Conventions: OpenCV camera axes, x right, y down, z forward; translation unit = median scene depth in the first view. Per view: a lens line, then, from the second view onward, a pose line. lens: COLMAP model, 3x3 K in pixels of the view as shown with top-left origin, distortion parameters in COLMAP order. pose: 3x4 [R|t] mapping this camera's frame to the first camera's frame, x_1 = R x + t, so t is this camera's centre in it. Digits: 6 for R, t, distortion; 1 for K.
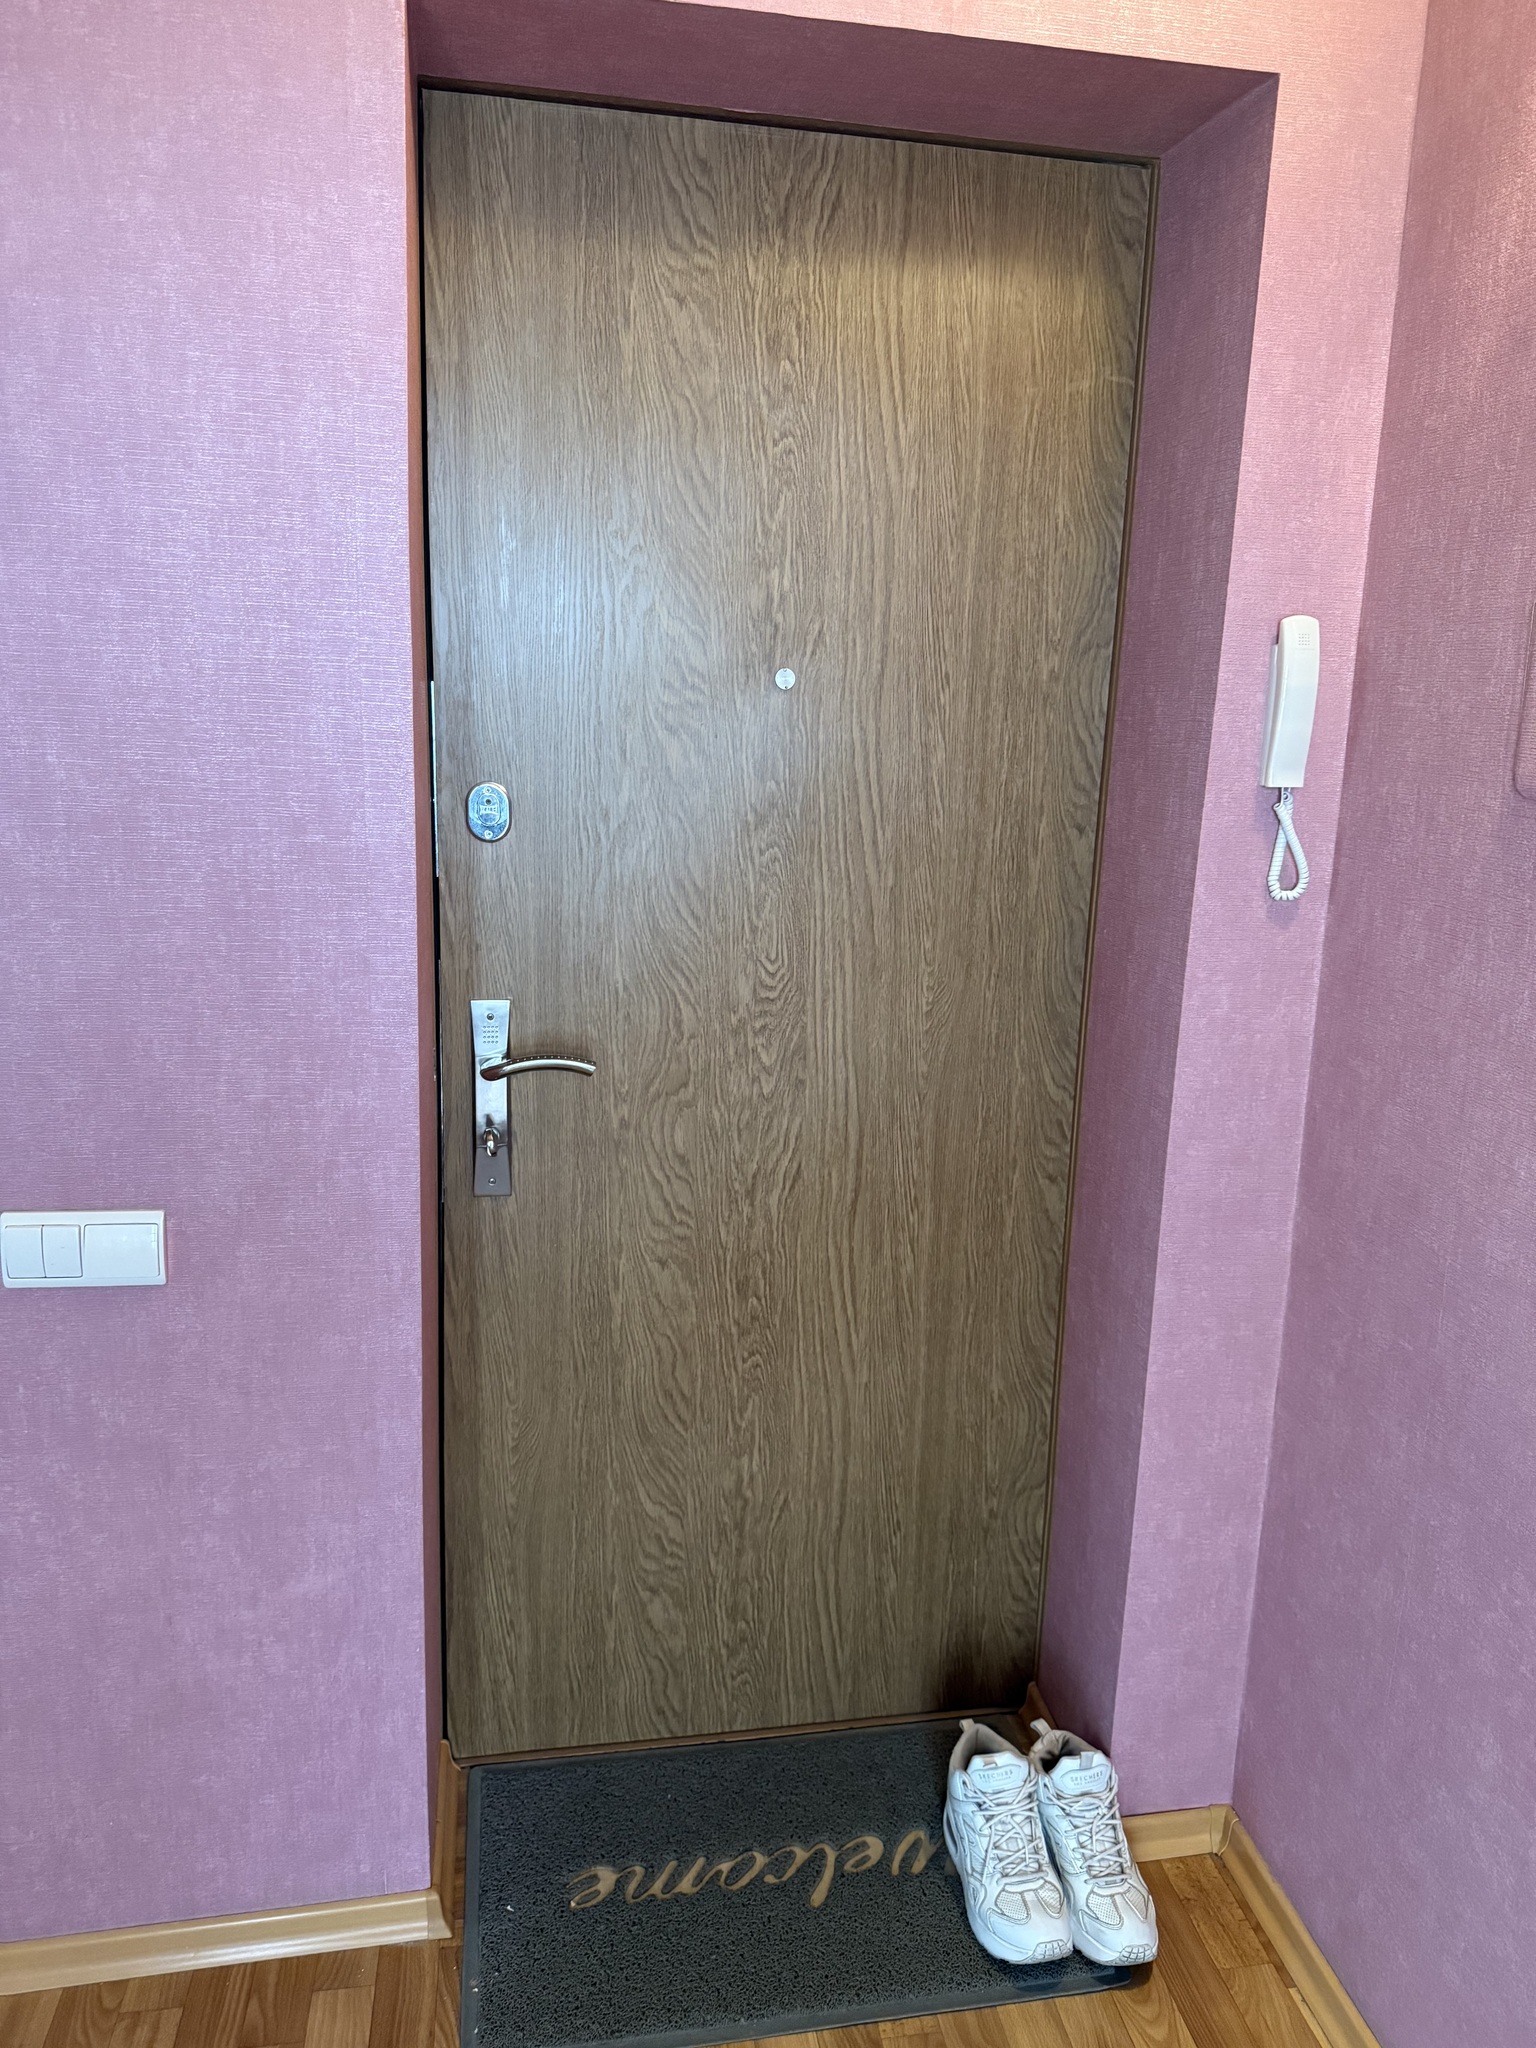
lens RADIAL K [[1480.5, 0, 771.6], [0, 1480.5, 1018.5], [0, 0, 1]] dist [0.067792, -0.083401]
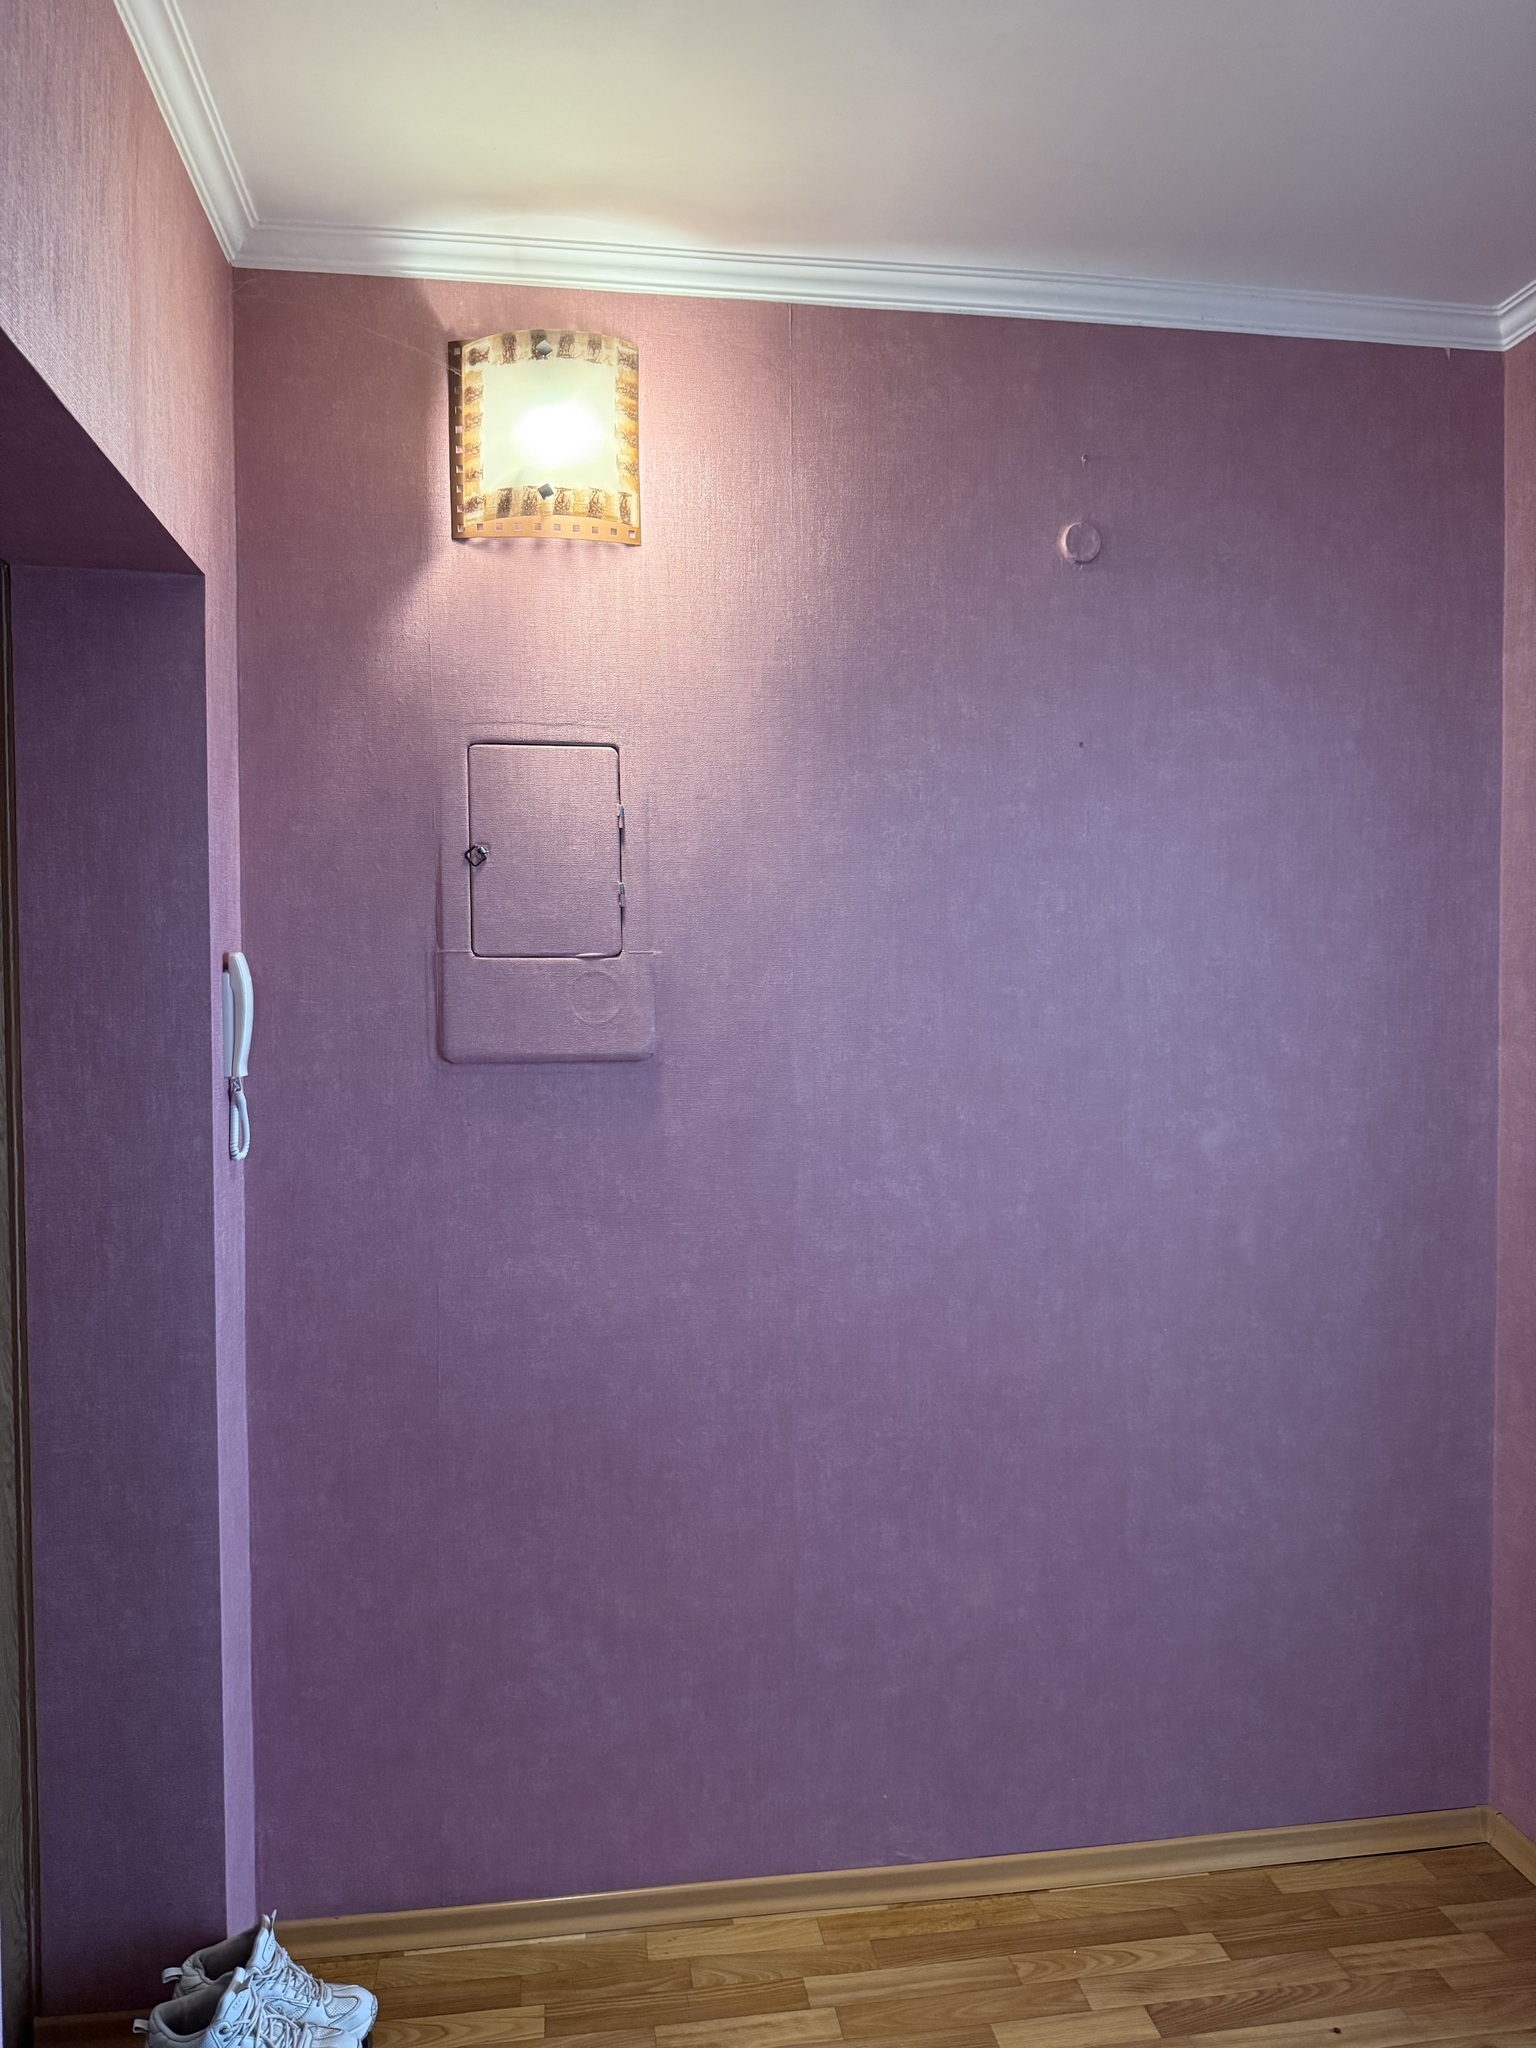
lens RADIAL K [[1480.5, 0, 768.5], [0, 1480.5, 1045.9], [0, 0, 1]] dist [0.067792, -0.083401]
pose [[-0.004756, -0.061967, 0.998067, -1.042358], [0.218128, 0.973980, 0.061511, -0.168305], [-0.975909, 0.217998, 0.008884, 0.551586]]
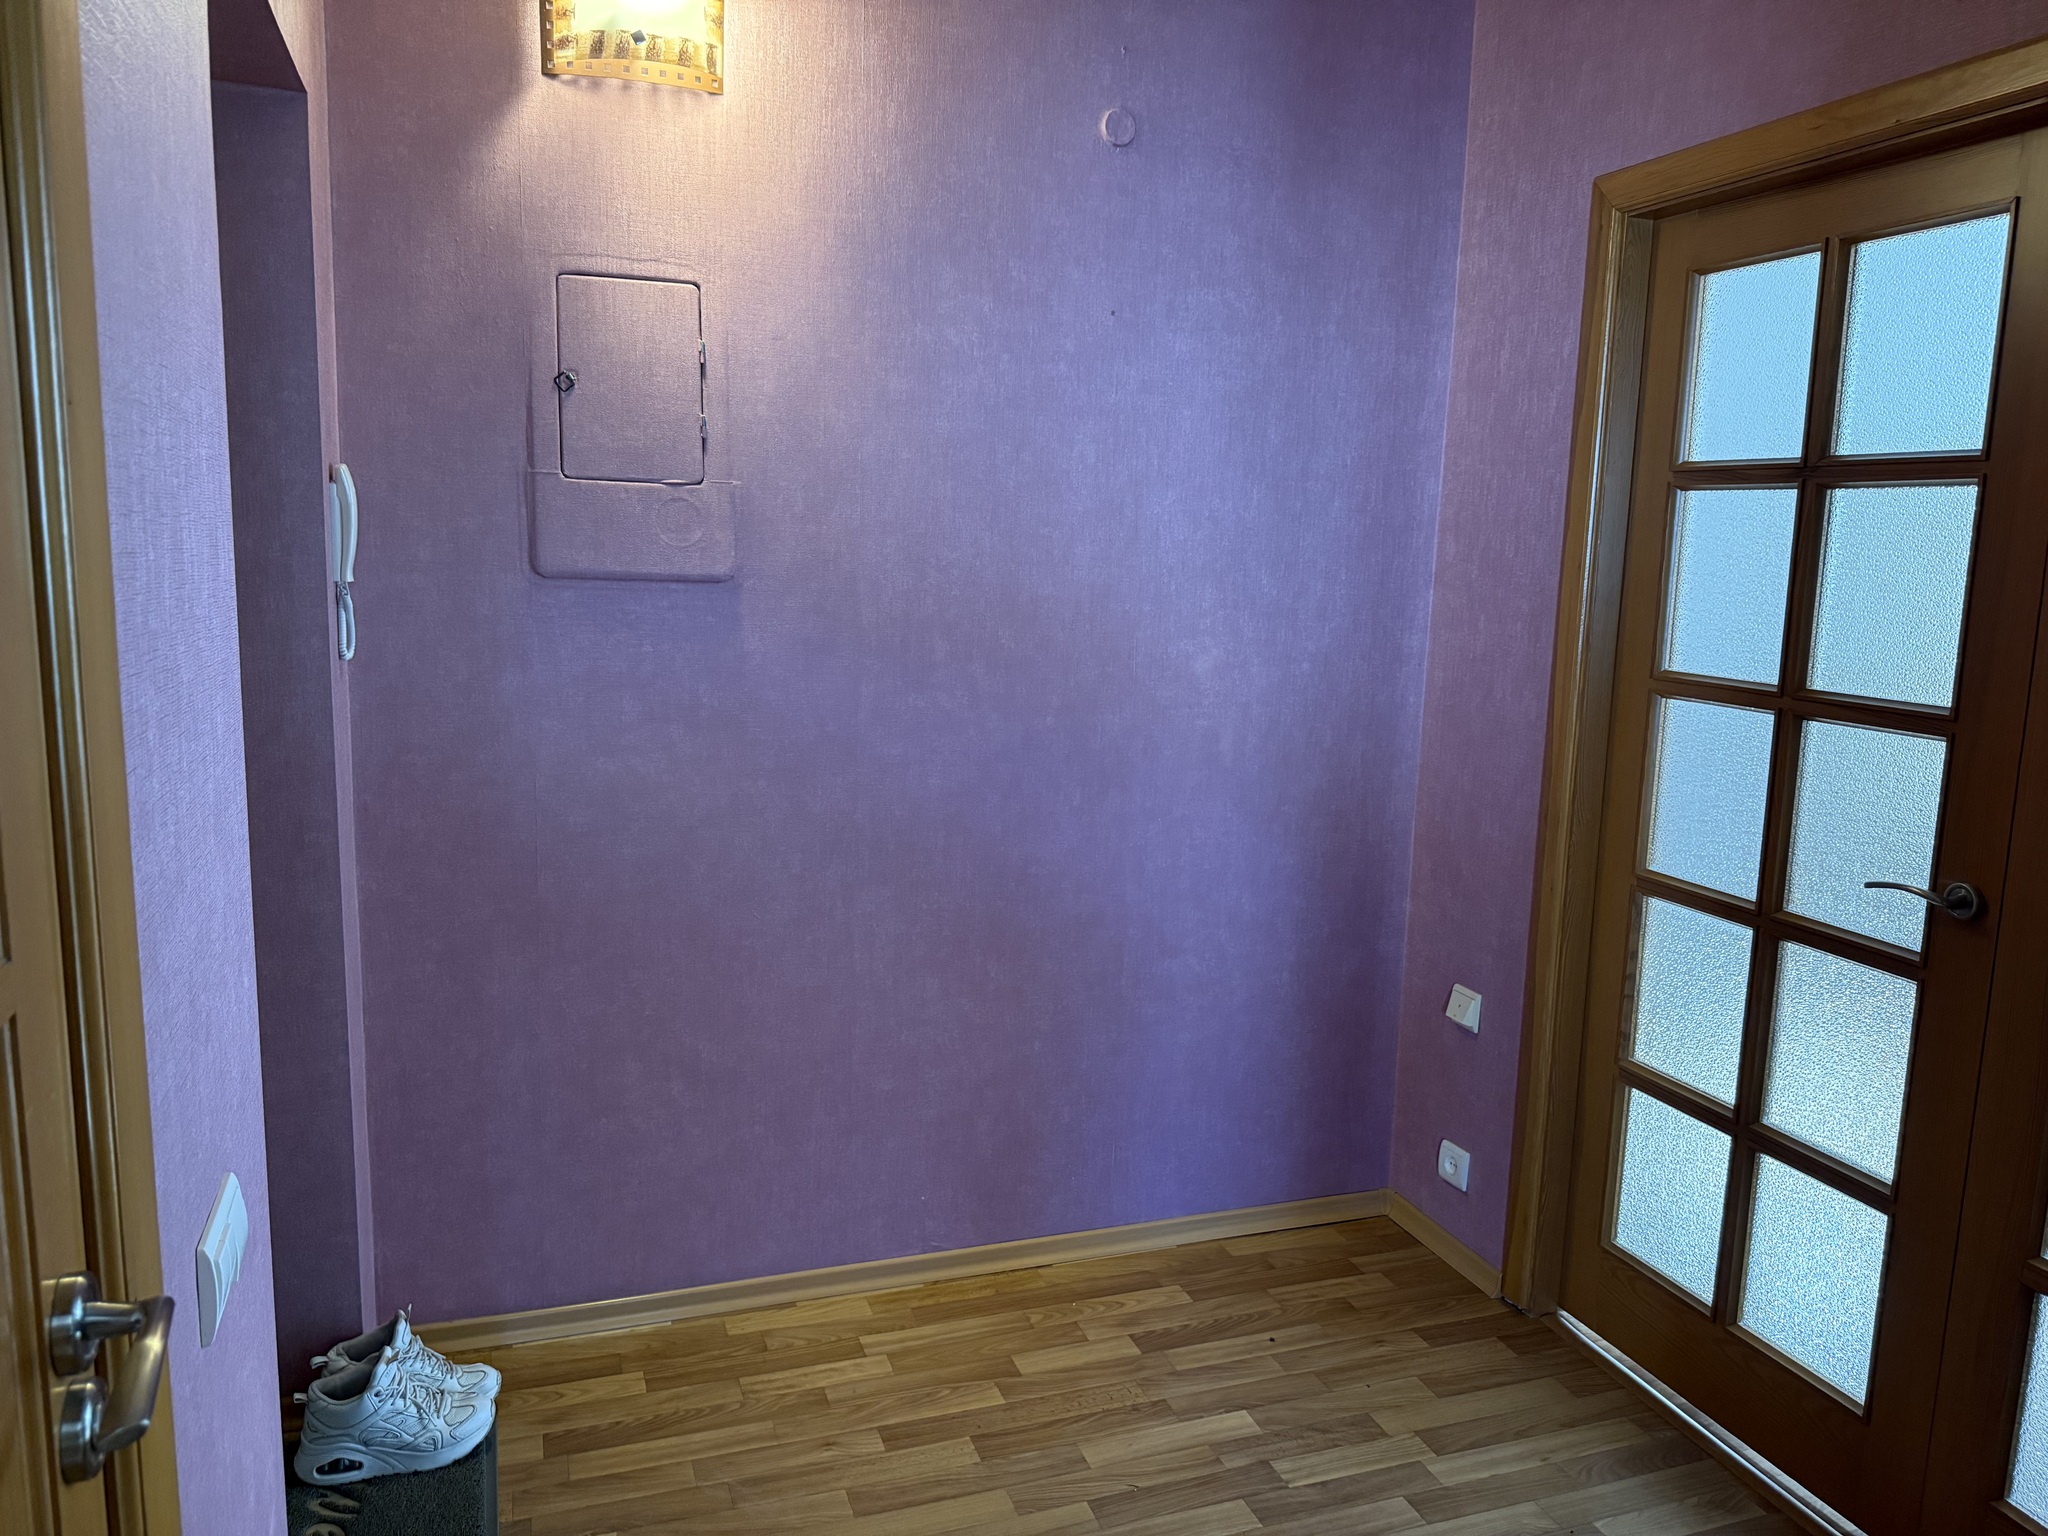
lens RADIAL K [[1480.5, 0, 1044.7], [0, 1480.5, 777.3], [0, 0, 1]] dist [0.067792, -0.083401]
pose [[-0.198653, -0.188790, 0.961715, -1.276144], [0.172928, 0.959124, 0.224002, -0.190194], [-0.964693, 0.210806, -0.157886, 0.656516]]
